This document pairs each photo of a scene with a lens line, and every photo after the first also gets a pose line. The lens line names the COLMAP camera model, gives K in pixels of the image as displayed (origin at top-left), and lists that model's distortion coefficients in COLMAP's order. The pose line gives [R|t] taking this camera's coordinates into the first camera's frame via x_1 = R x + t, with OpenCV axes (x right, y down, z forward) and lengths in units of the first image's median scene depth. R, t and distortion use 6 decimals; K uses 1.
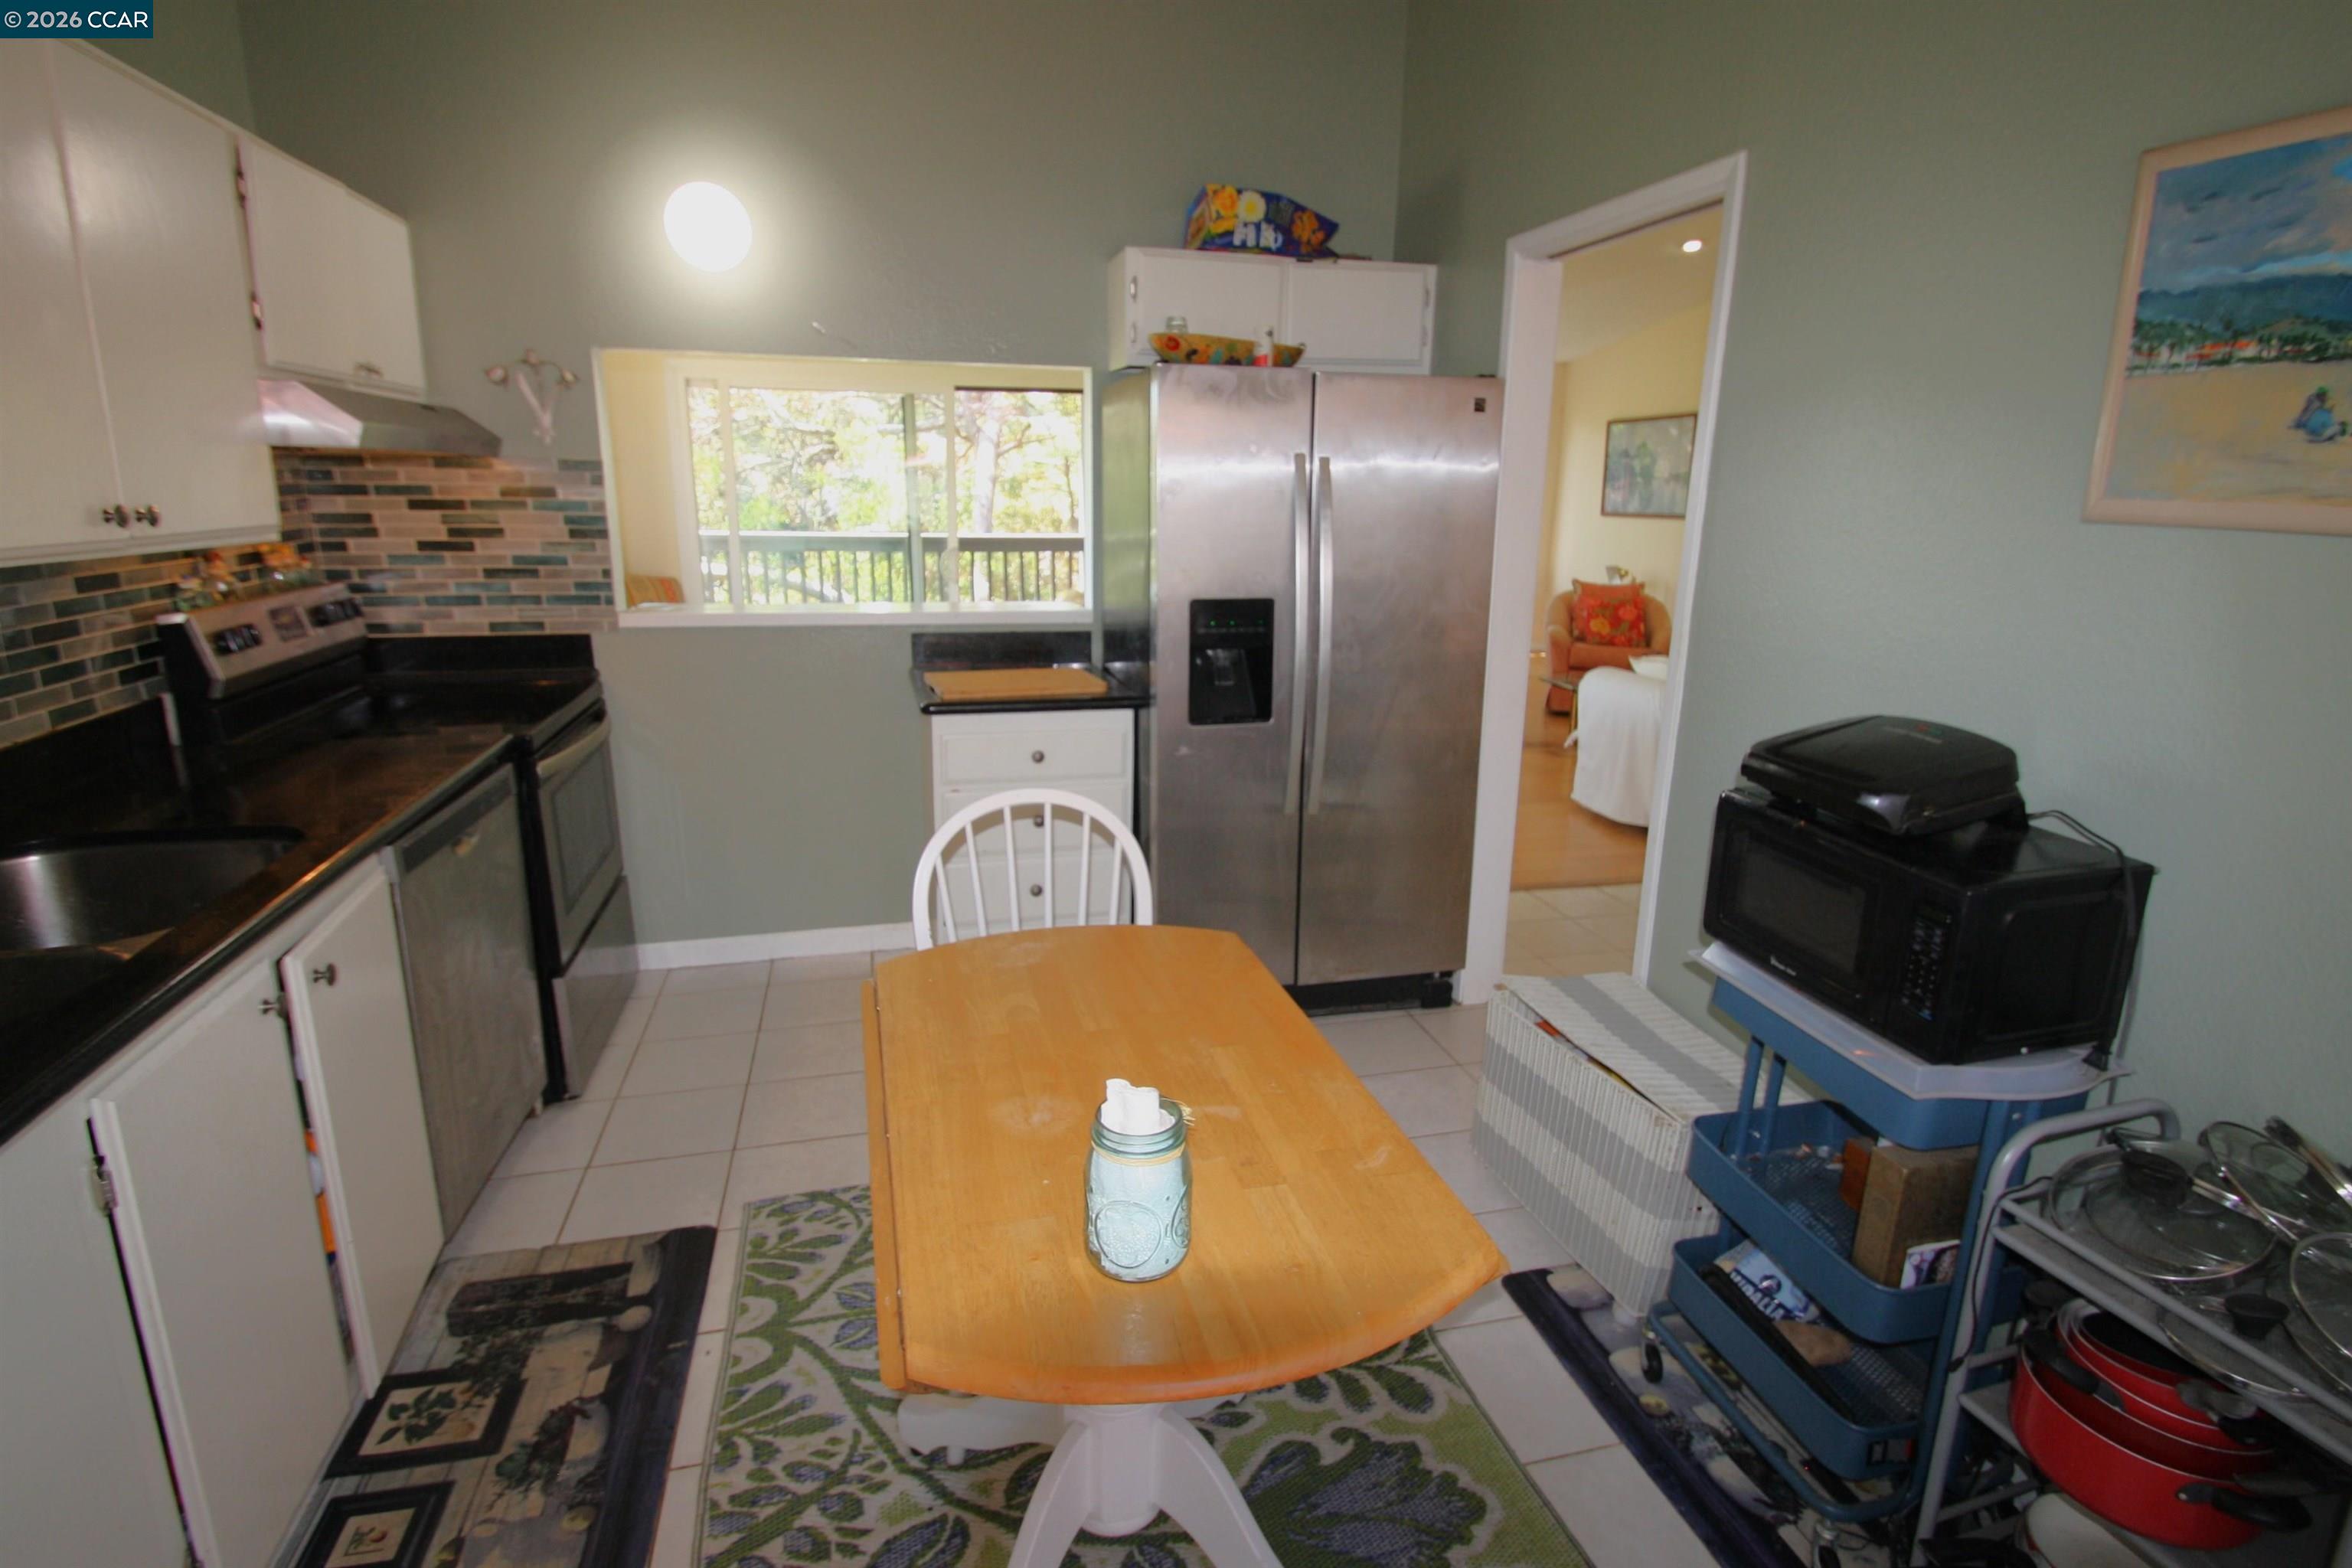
lens RADIAL K [[1101.6, 0, 1184.2], [0, 1101.6, 791.9], [0, 0, 1]] dist [-0.007425, -0.008938]
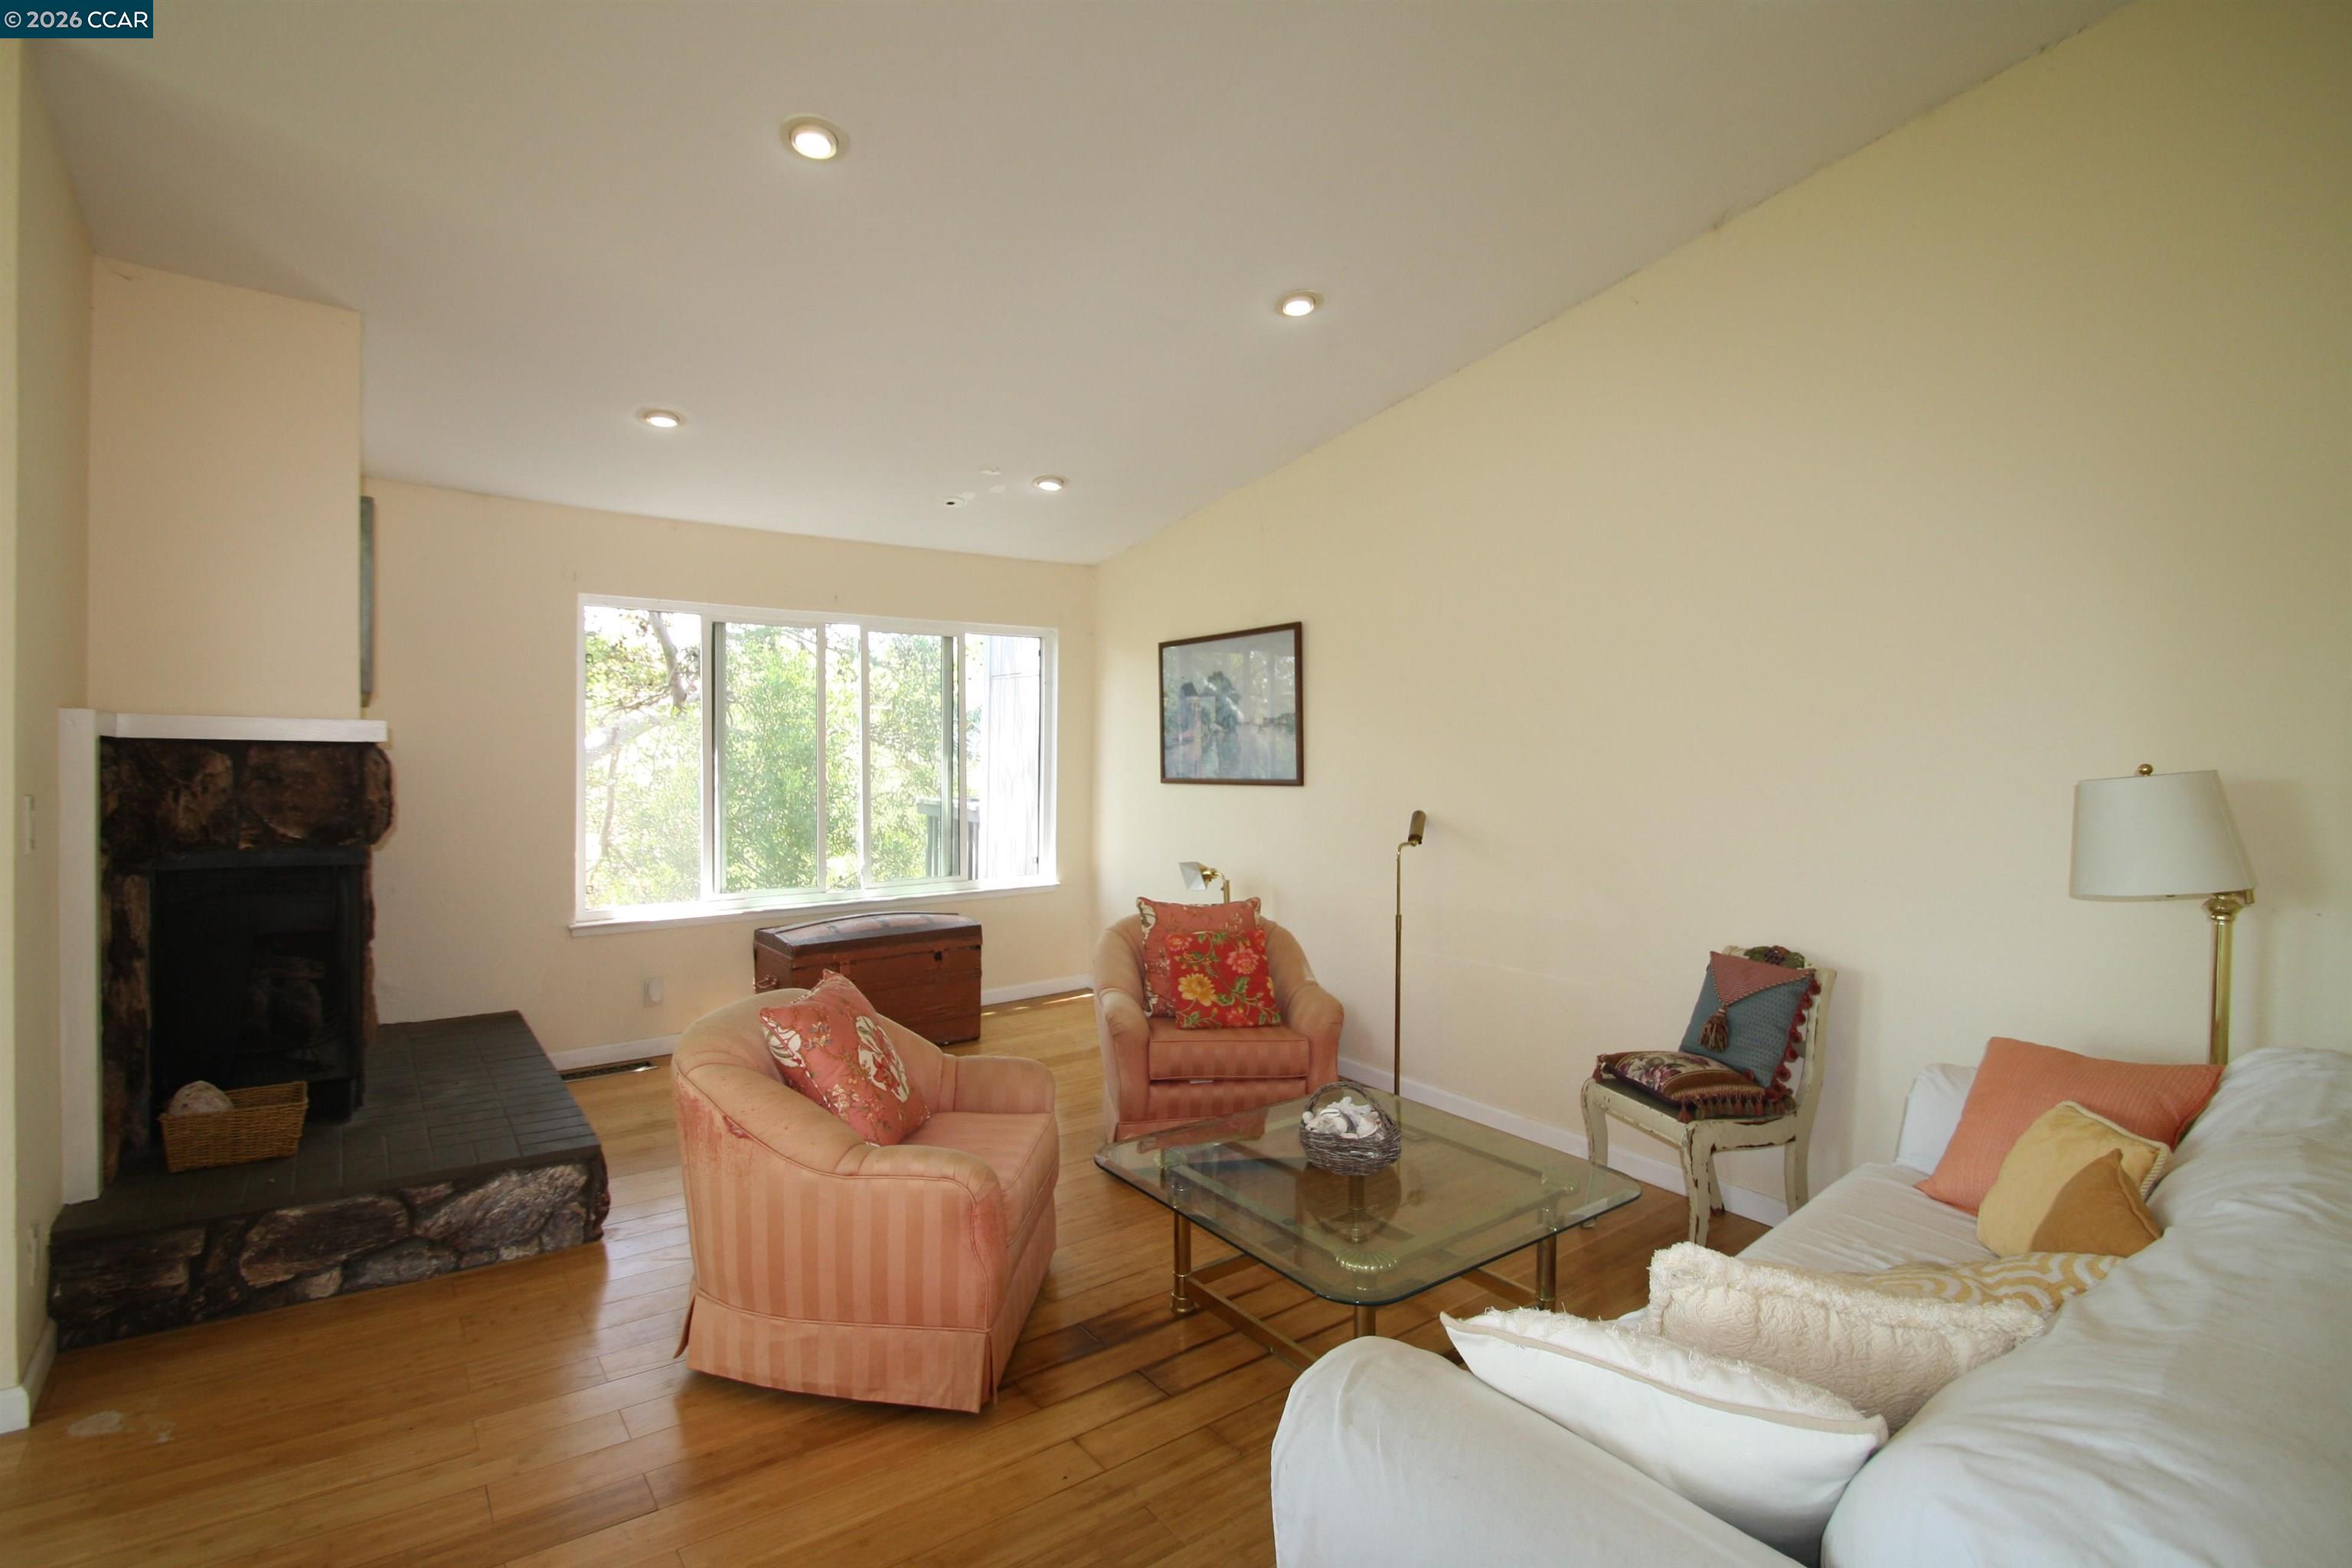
lens RADIAL K [[1101.6, 0, 1182.2], [0, 1101.6, 775.6], [0, 0, 1]] dist [-0.007425, -0.008938]
pose [[0.920349, -0.008890, 0.390997, 0.163080], [0.106849, 0.967423, -0.229512, -0.125432], [-0.376219, 0.253009, 0.891317, 0.495924]]
